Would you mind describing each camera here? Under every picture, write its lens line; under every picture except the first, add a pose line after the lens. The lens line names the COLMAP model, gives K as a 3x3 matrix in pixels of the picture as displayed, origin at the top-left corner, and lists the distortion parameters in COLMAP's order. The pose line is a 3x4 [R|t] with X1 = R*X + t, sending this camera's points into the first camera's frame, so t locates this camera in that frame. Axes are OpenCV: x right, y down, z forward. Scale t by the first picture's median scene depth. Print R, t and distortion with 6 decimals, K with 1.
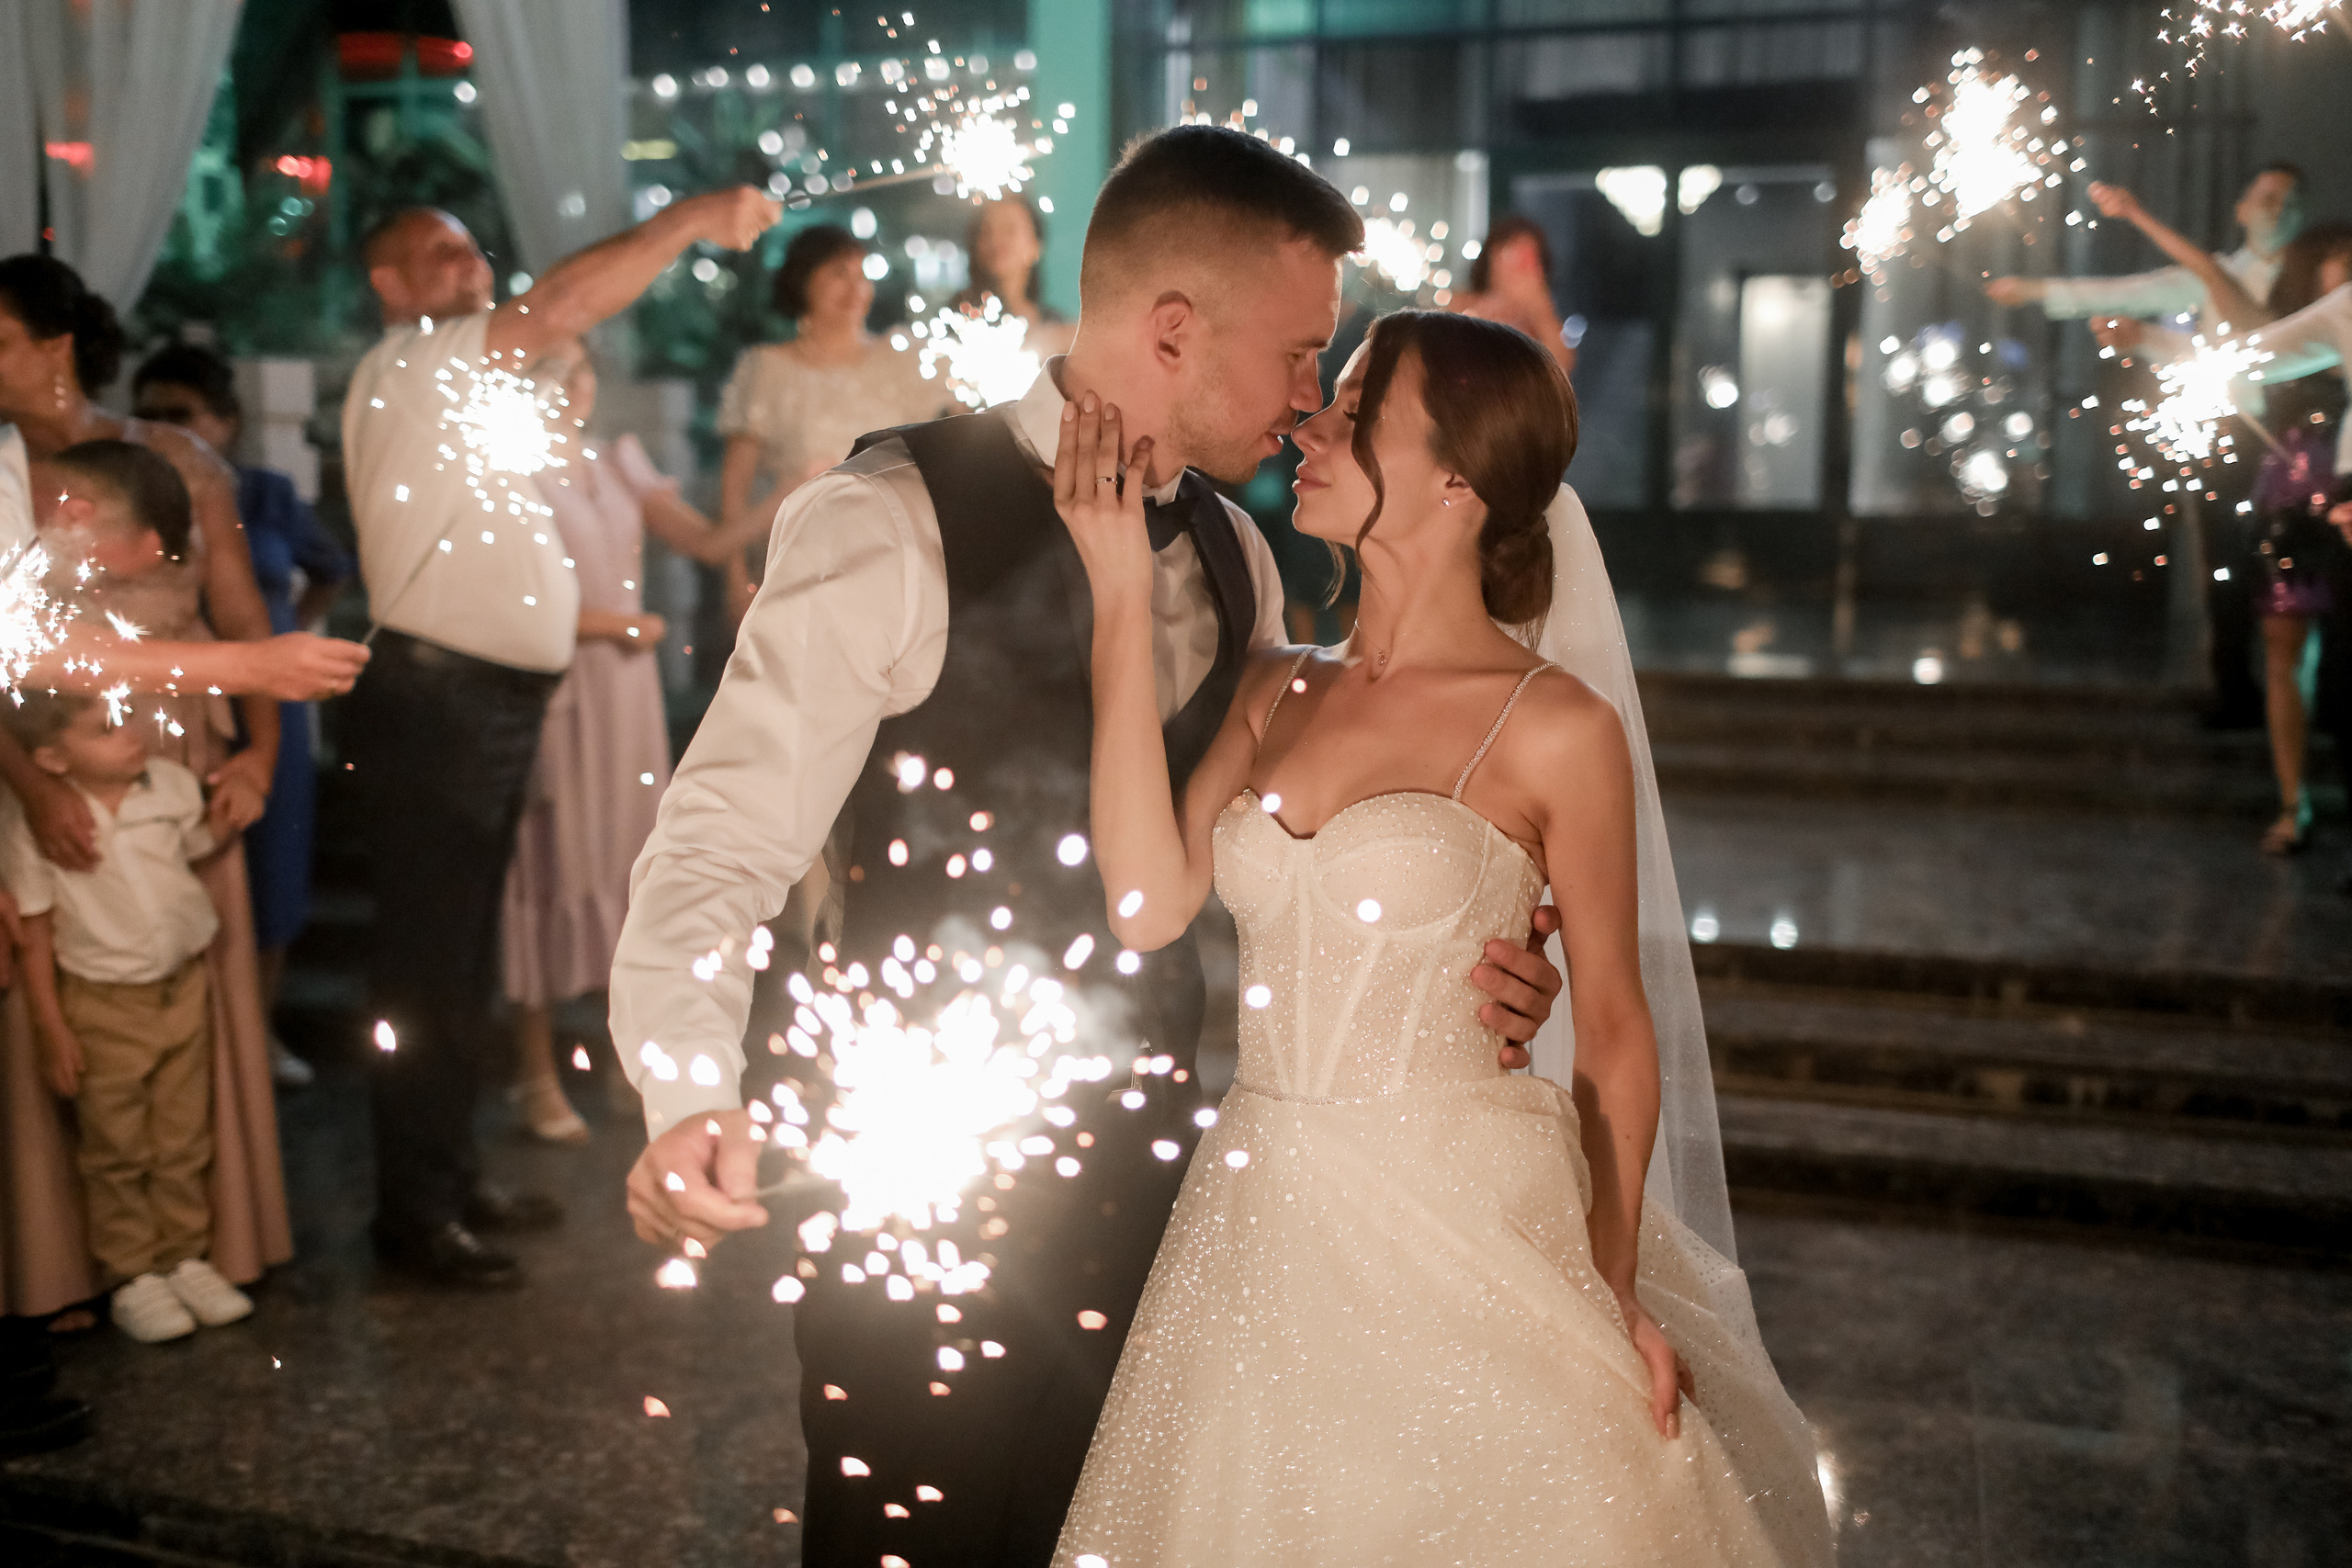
lens RADIAL K [[2260.3, 0, 1170.0], [0, 2260.3, 815.5], [0, 0, 1]] dist [-0.006715, 0.011860]
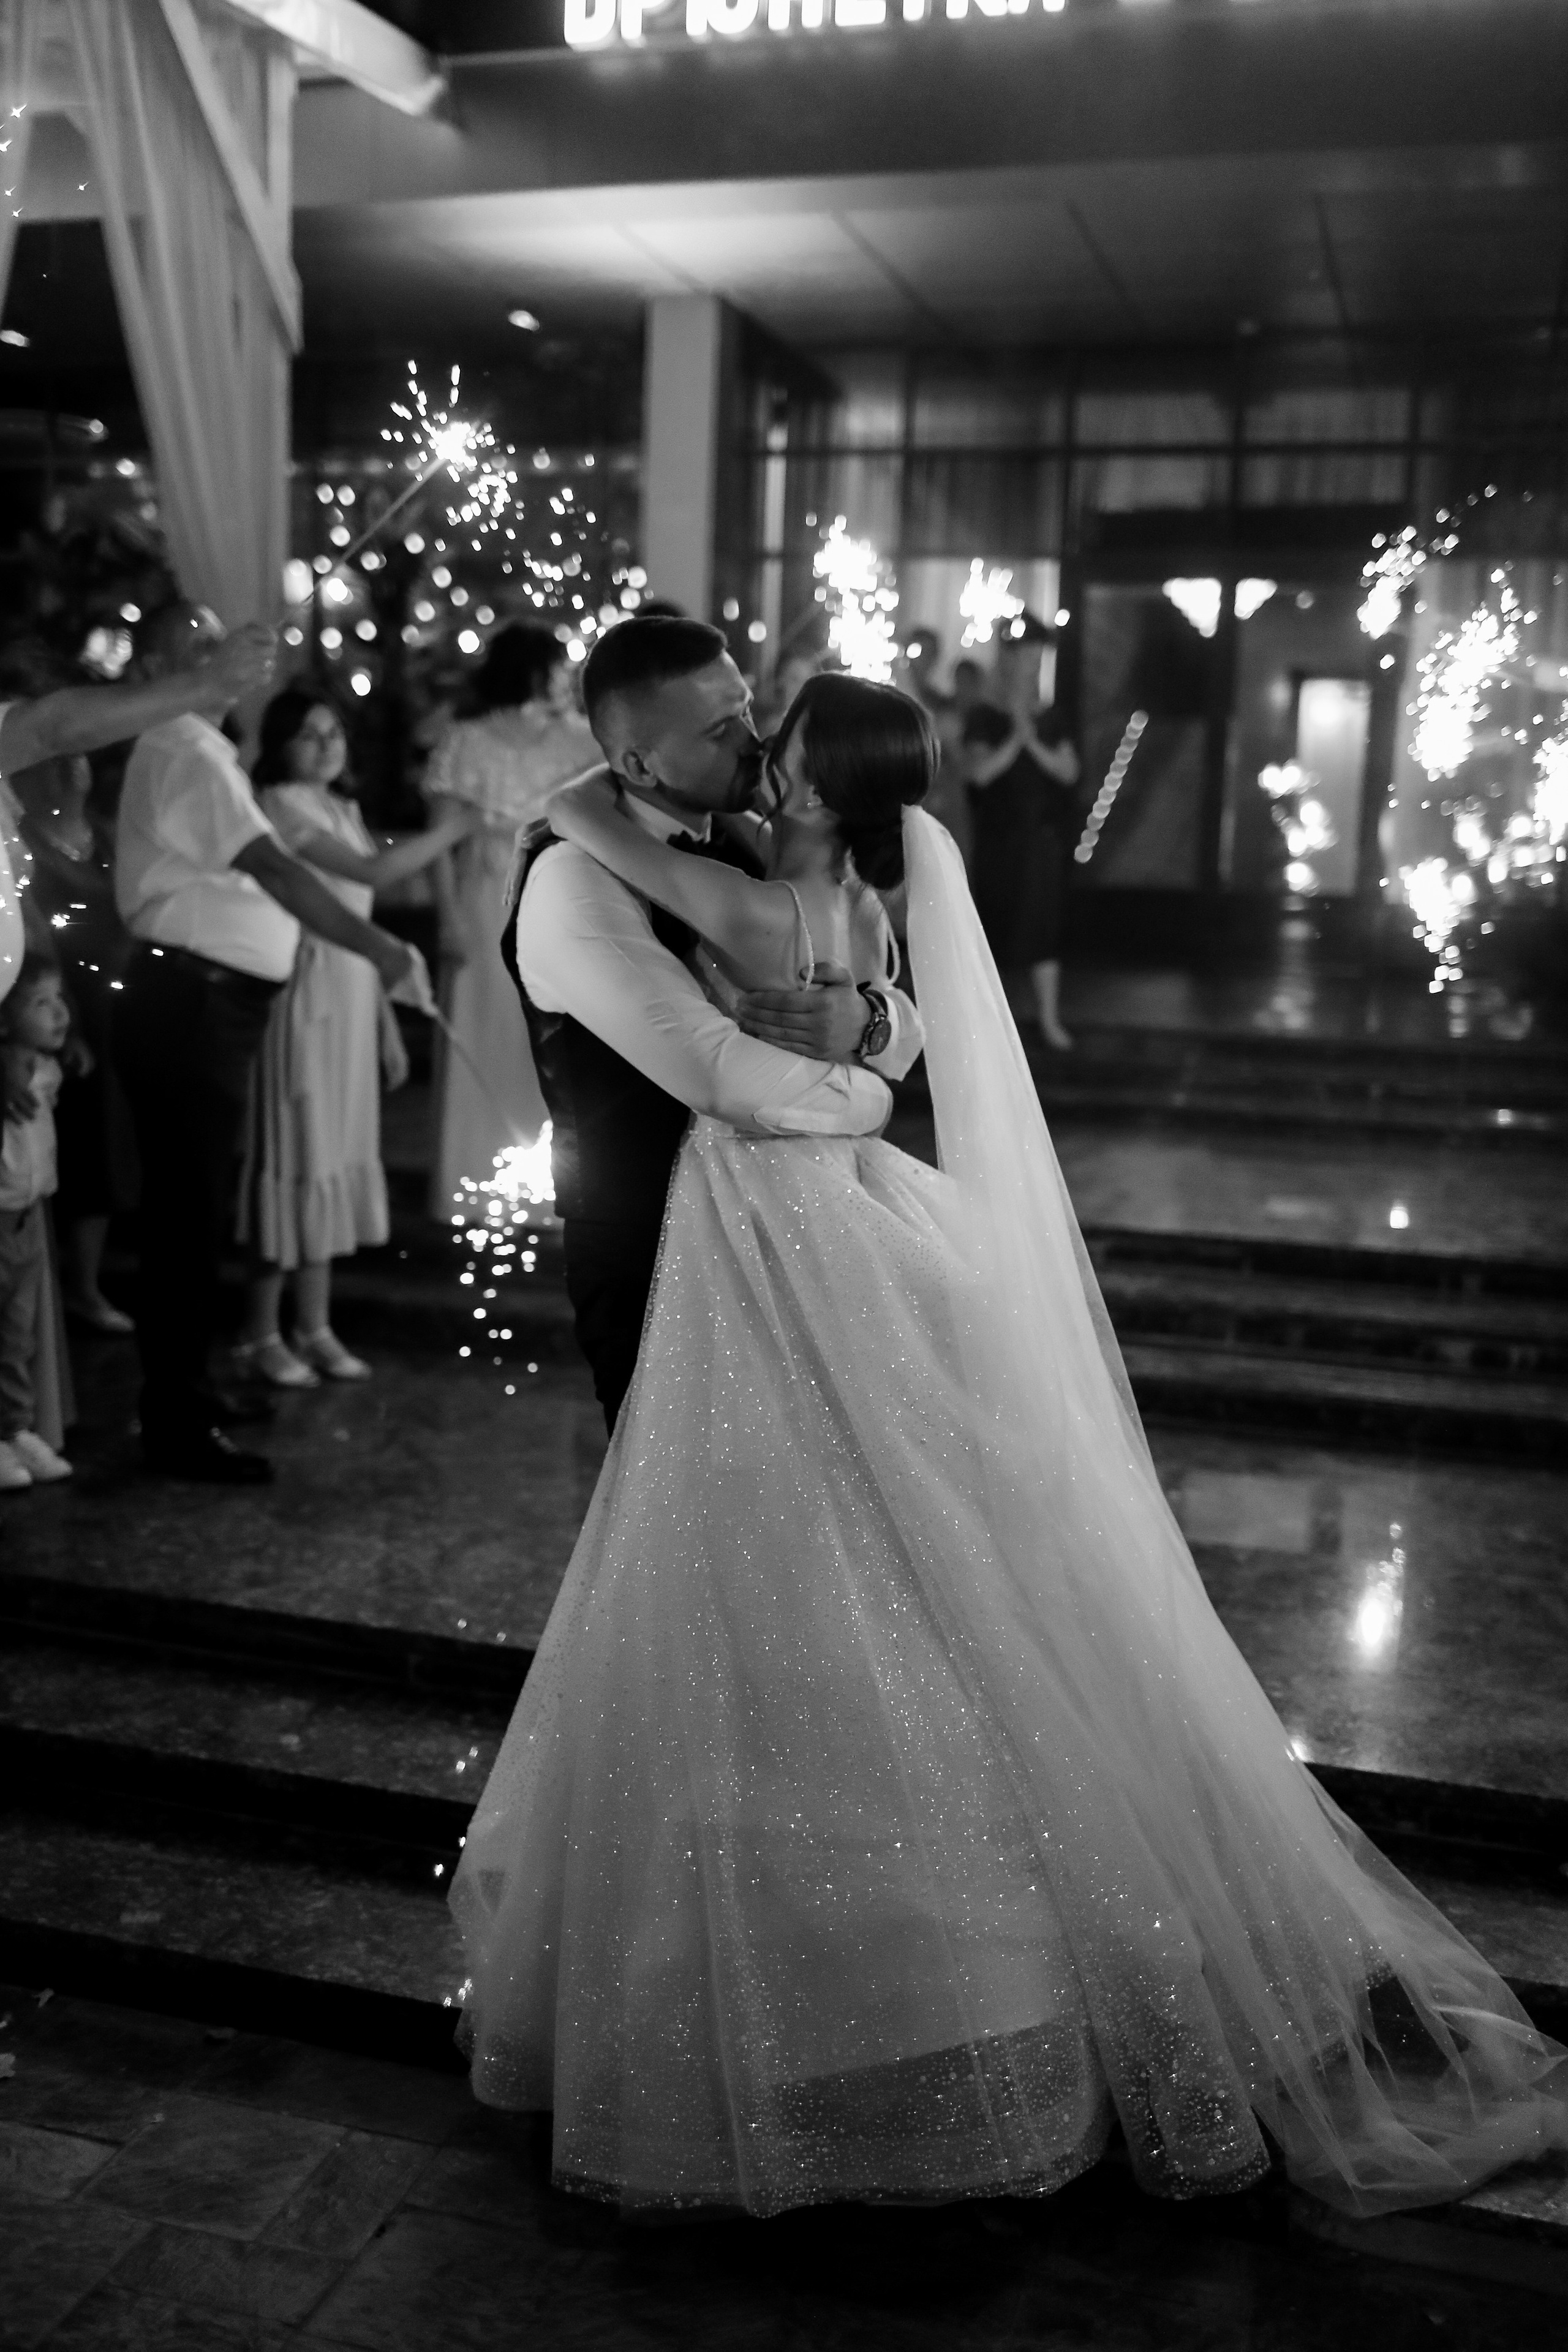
lens RADIAL K [[2260.6, 0, 784.0], [0, 2260.6, 1176.0], [0, 0, 1]] dist [-0.006715, 0.011860]
pose [[0.999345, 0.026314, 0.024848, -0.033265], [-0.026128, 0.999628, -0.007779, 0.041906], [-0.025043, 0.007125, 0.999661, -0.230073]]
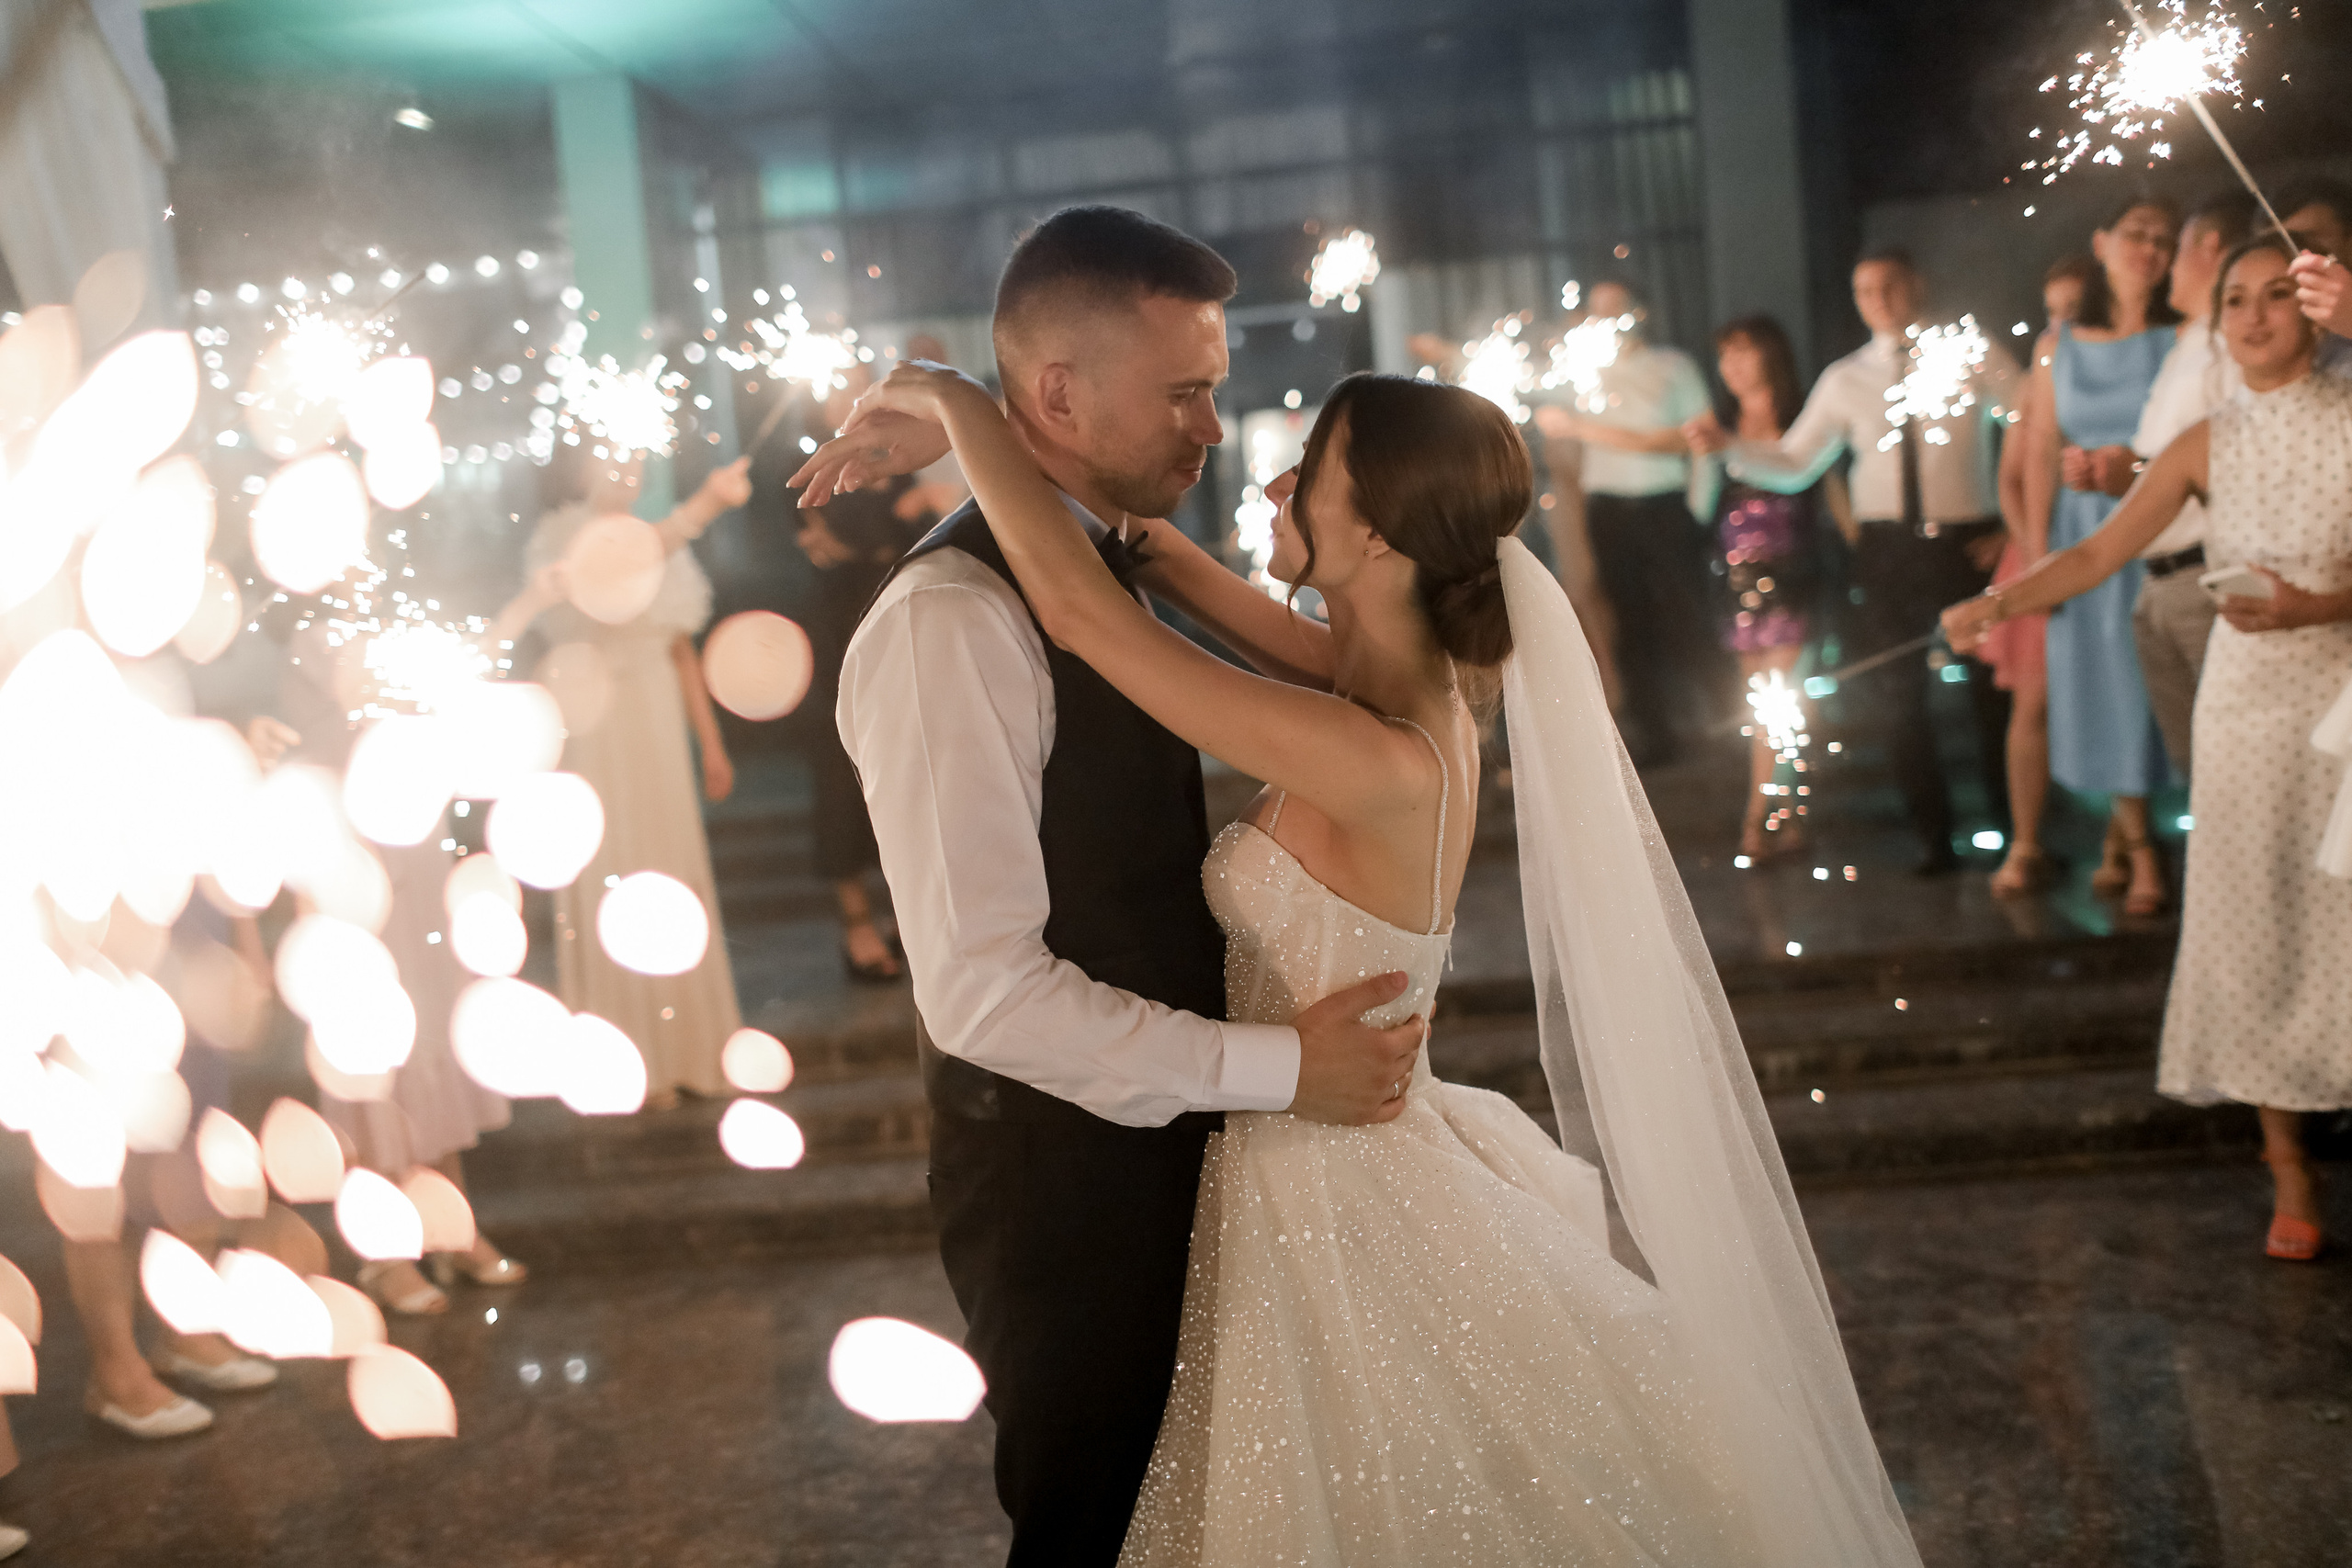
lens RADIAL K [[2260.3, 0, 1170.0], [0, 2260.3, 815.5], [0, 0, 1]] dist [-0.006715, 0.011860]
pose [[0.970868, -0.120097, 0.207347, -0.107713], [0.134644, 0.989226, -0.057479, 0.022427], [-0.198209, 0.083722, 0.976578, -0.050762]]
